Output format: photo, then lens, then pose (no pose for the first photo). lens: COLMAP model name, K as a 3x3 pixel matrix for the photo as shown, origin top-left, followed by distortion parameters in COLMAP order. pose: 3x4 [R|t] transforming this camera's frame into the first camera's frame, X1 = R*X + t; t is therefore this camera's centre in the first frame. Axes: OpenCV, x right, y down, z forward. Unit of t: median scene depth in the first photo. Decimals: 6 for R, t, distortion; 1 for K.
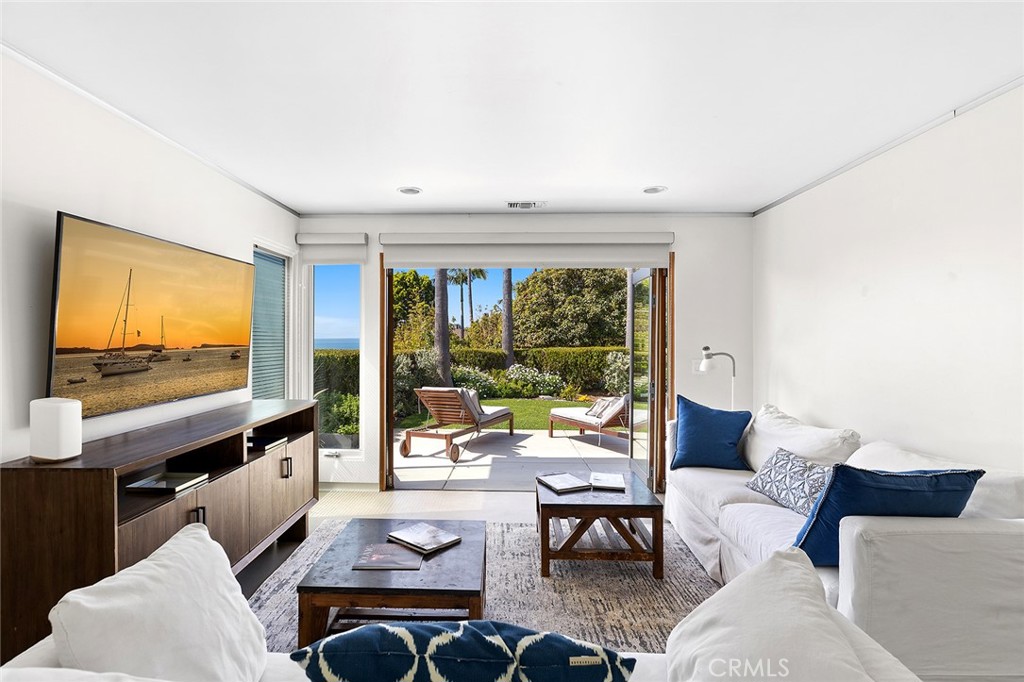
lens RADIAL K [[515.4, 0, 481.0], [0, 515.4, 340.6], [0, 0, 1]] dist [-0.001124, -0.000051]
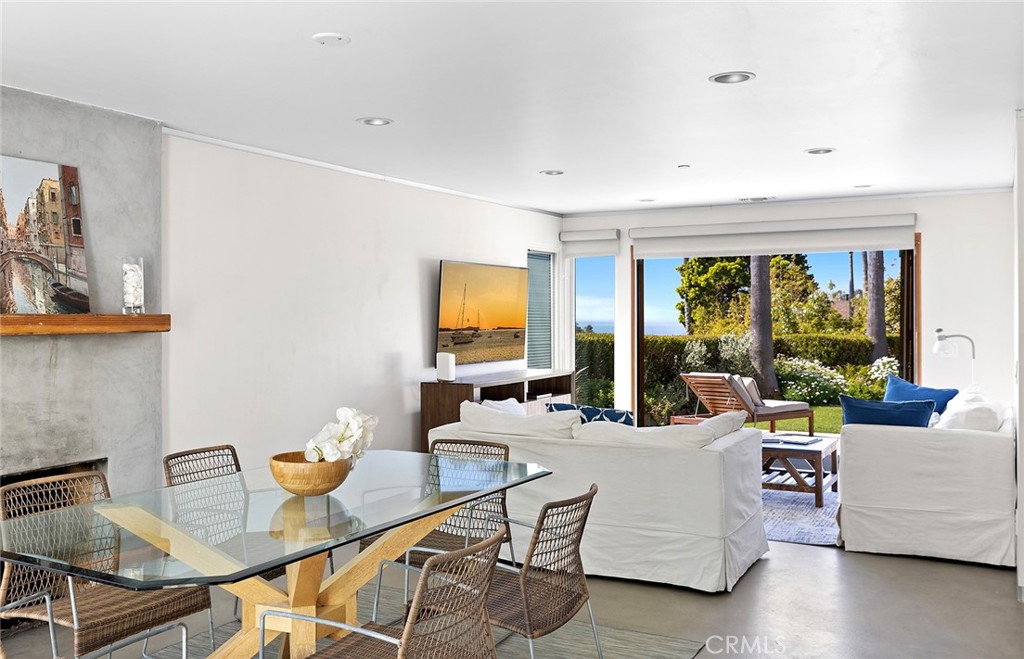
lens RADIAL K [[933.4, 0, 480.8], [0, 933.4, 329.0], [0, 0, 1]] dist [-0.003521, -0.000936]
pose [[0.900089, -0.000390, -0.435707, 0.399357], [0.003876, 0.999967, 0.007112, -0.003939], [0.435690, -0.008090, 0.900061, -0.979428]]
